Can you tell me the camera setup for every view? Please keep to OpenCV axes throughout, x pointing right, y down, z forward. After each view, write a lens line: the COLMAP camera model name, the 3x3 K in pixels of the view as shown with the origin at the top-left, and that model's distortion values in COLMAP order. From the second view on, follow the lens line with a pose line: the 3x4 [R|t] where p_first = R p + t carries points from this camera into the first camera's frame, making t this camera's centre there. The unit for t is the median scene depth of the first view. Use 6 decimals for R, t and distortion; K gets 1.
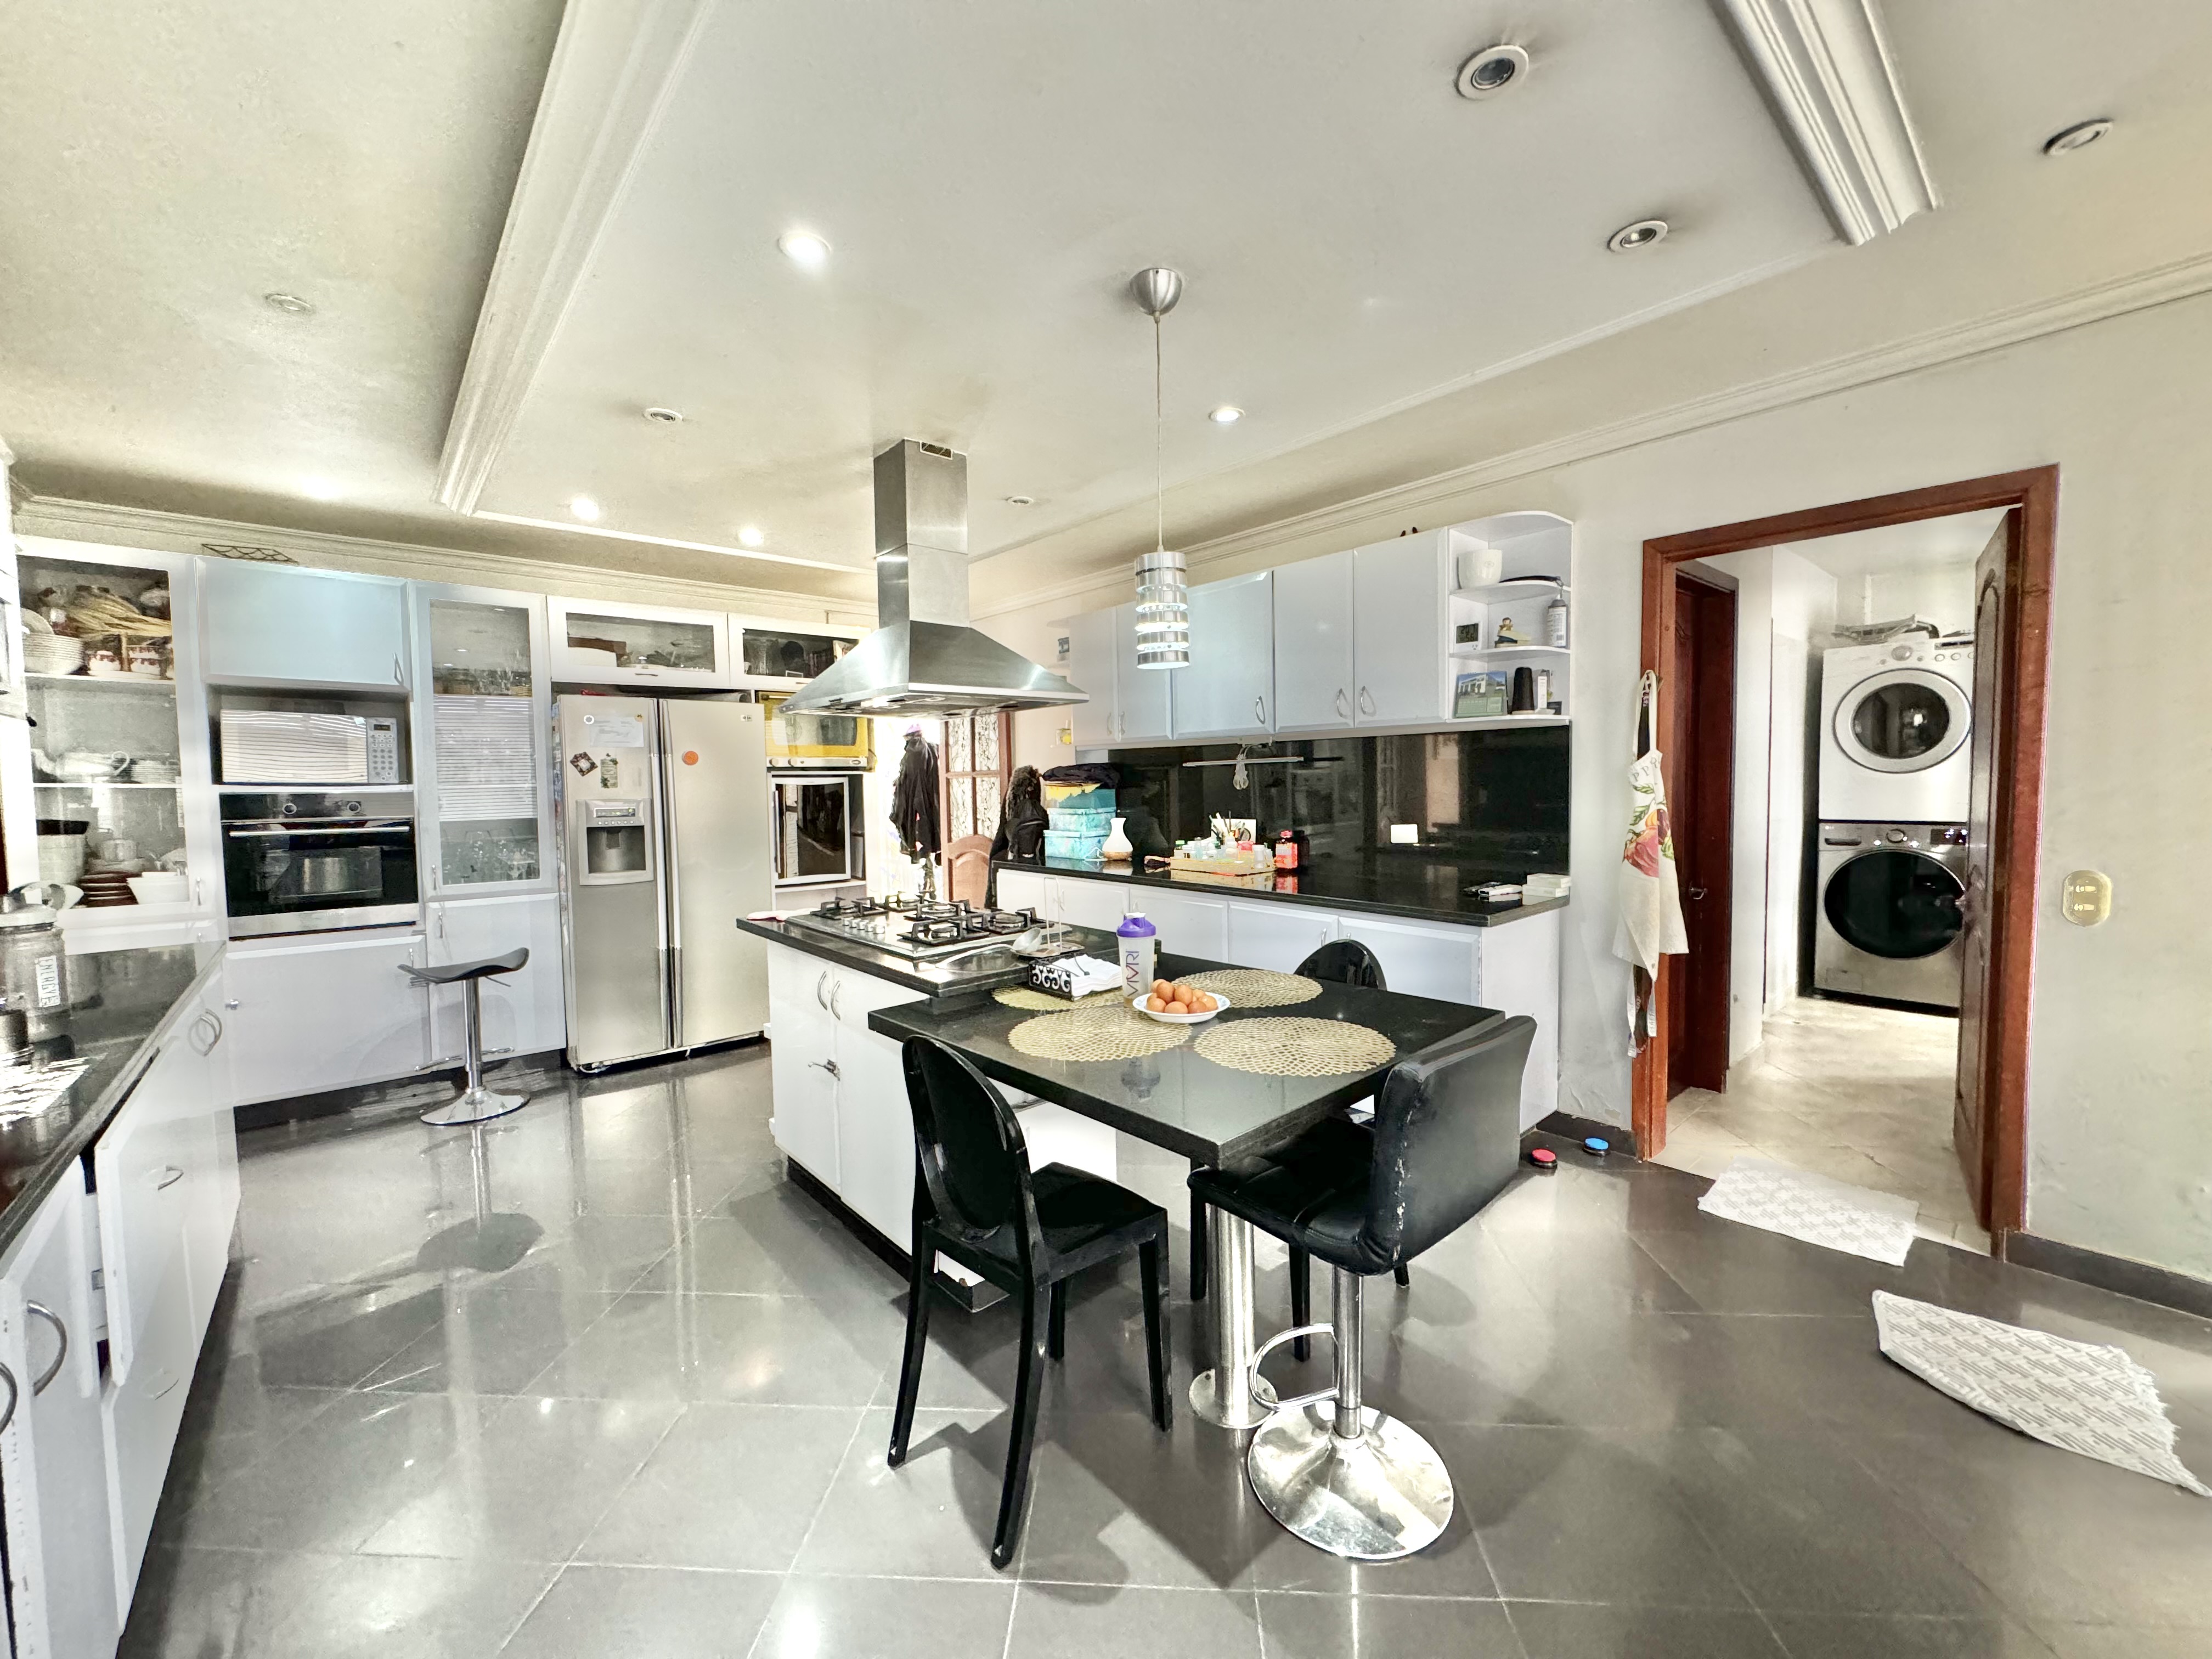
lens RADIAL K [[876.4, 0, 1106.9], [0, 876.4, 825.7], [0, 0, 1]] dist [-0.002428, 0.000397]
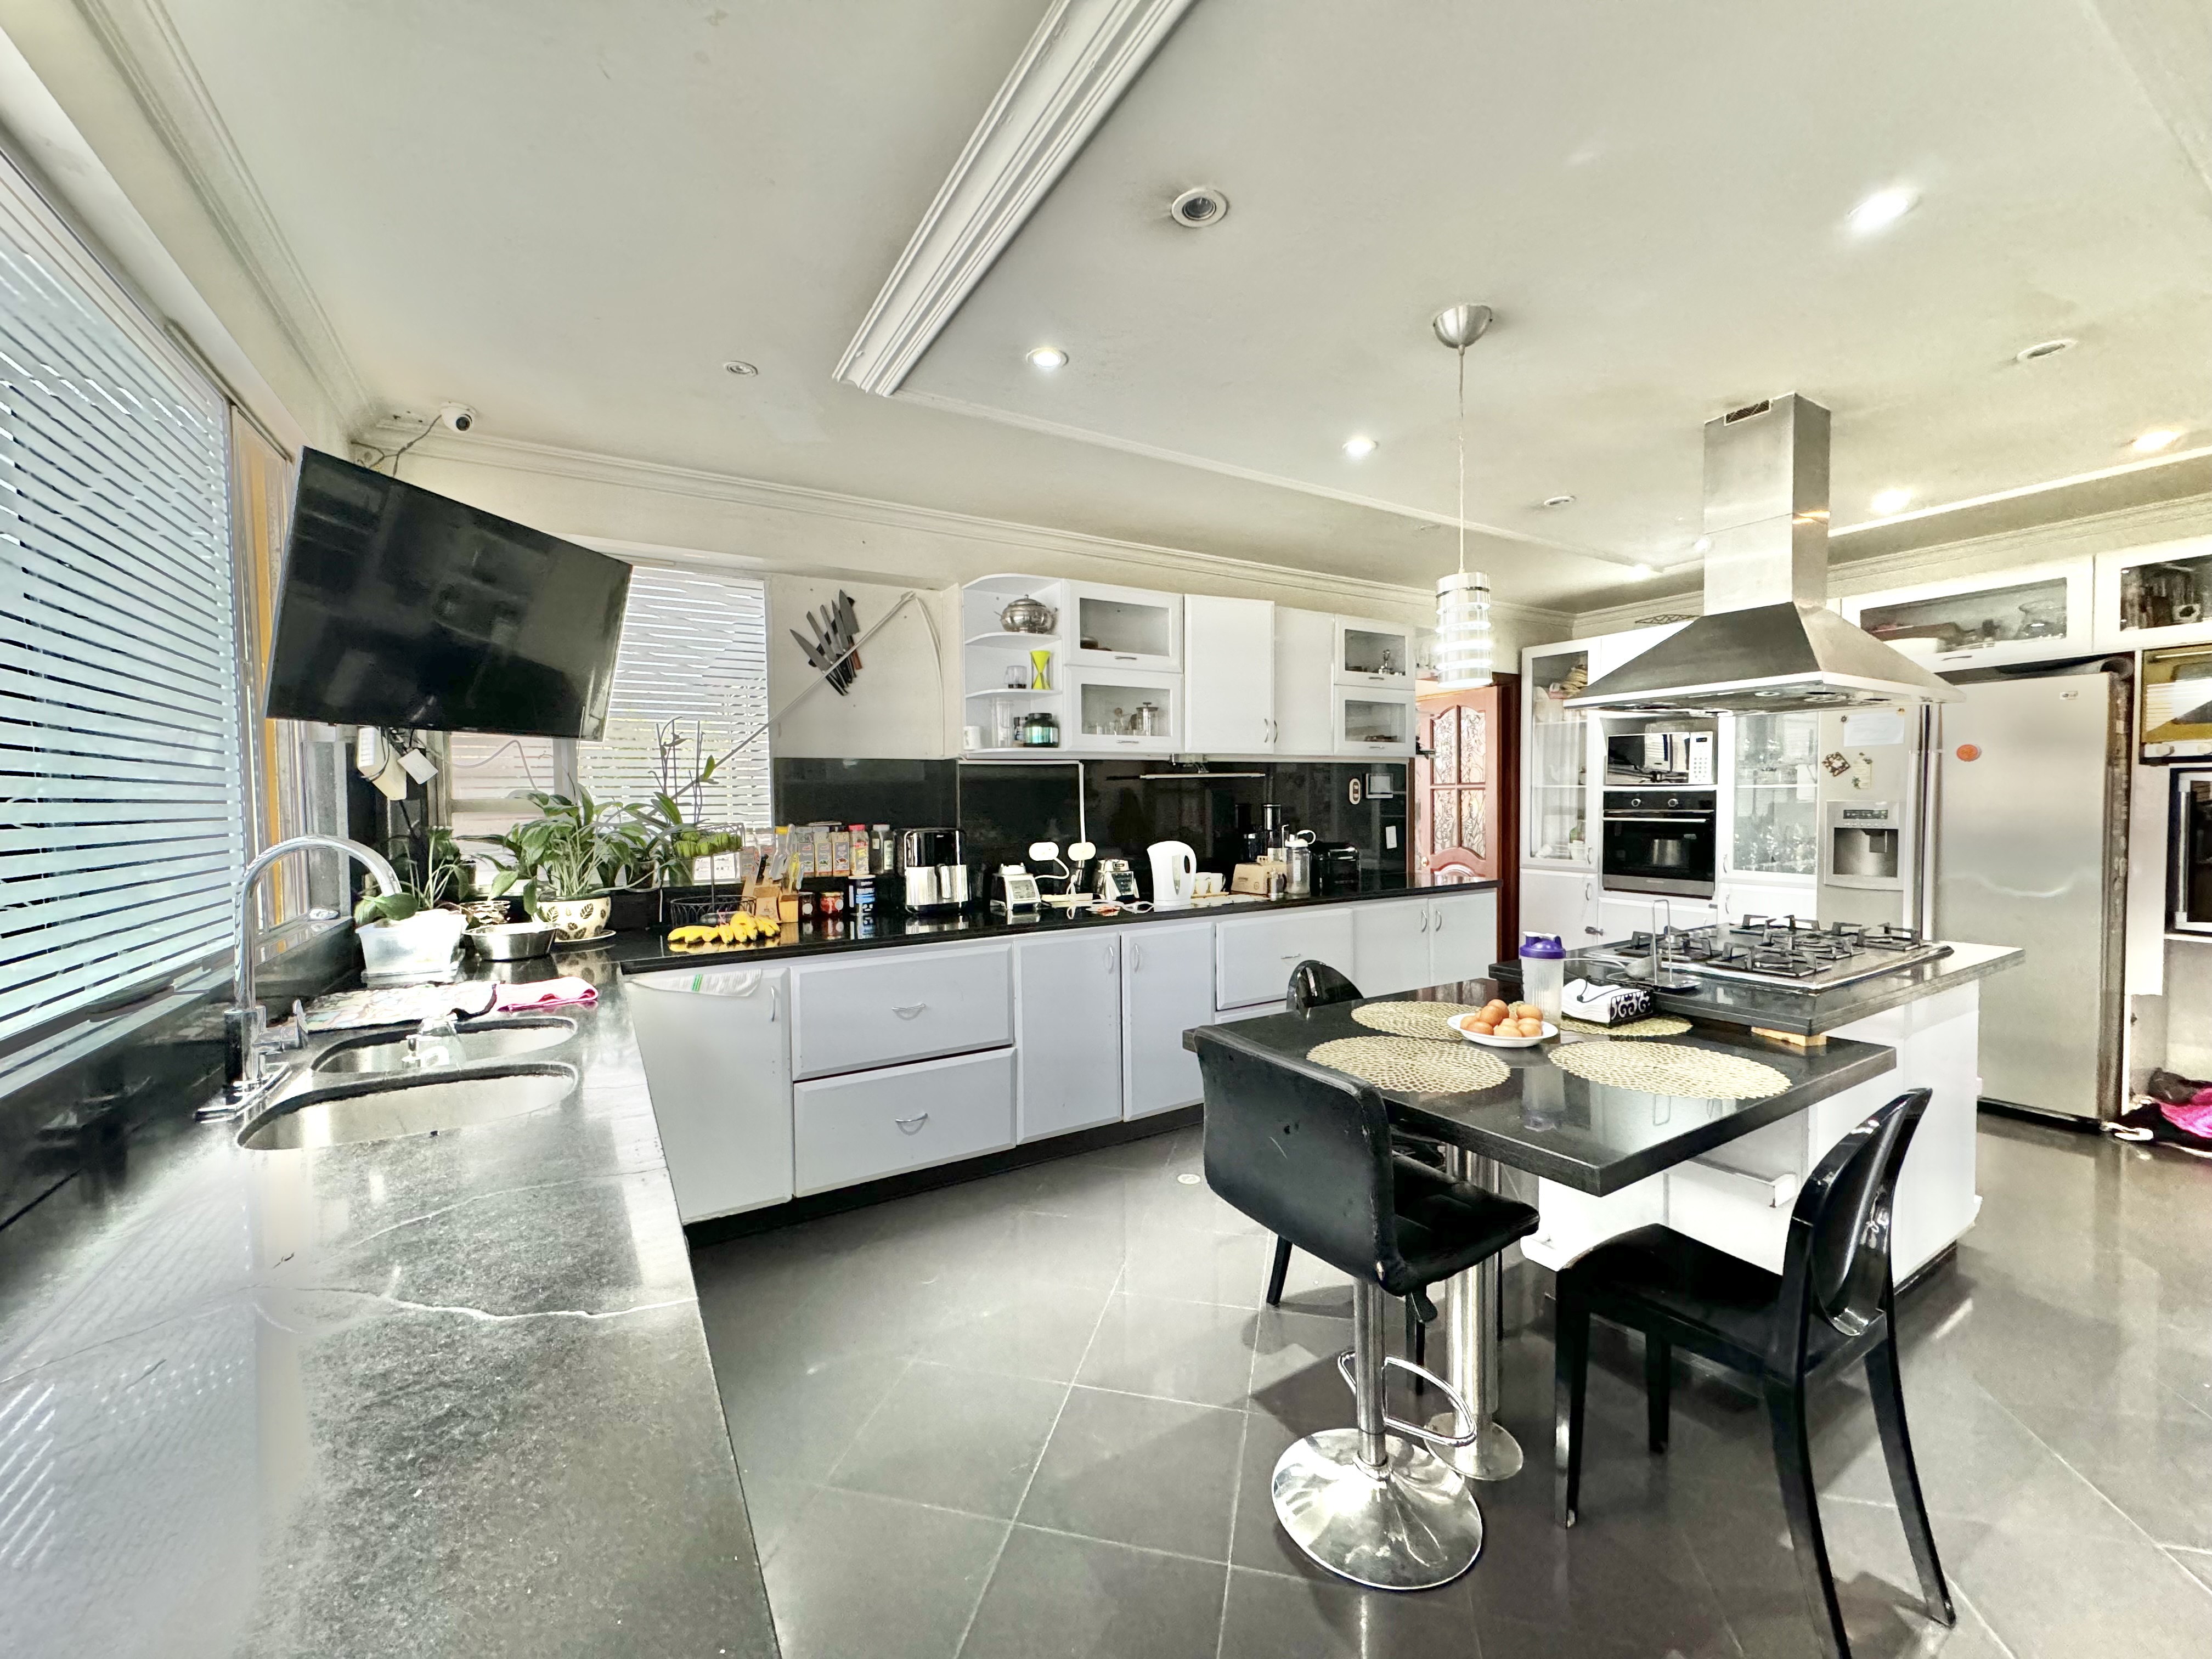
lens RADIAL K [[876.4, 0, 1106.9], [0, 876.4, 825.7], [0, 0, 1]] dist [-0.002428, 0.000397]
pose [[-0.171141, 0.047448, -0.984103, 0.563910], [-0.034753, 0.997927, 0.054158, -0.027438], [0.984633, 0.043470, -0.169137, 0.374453]]
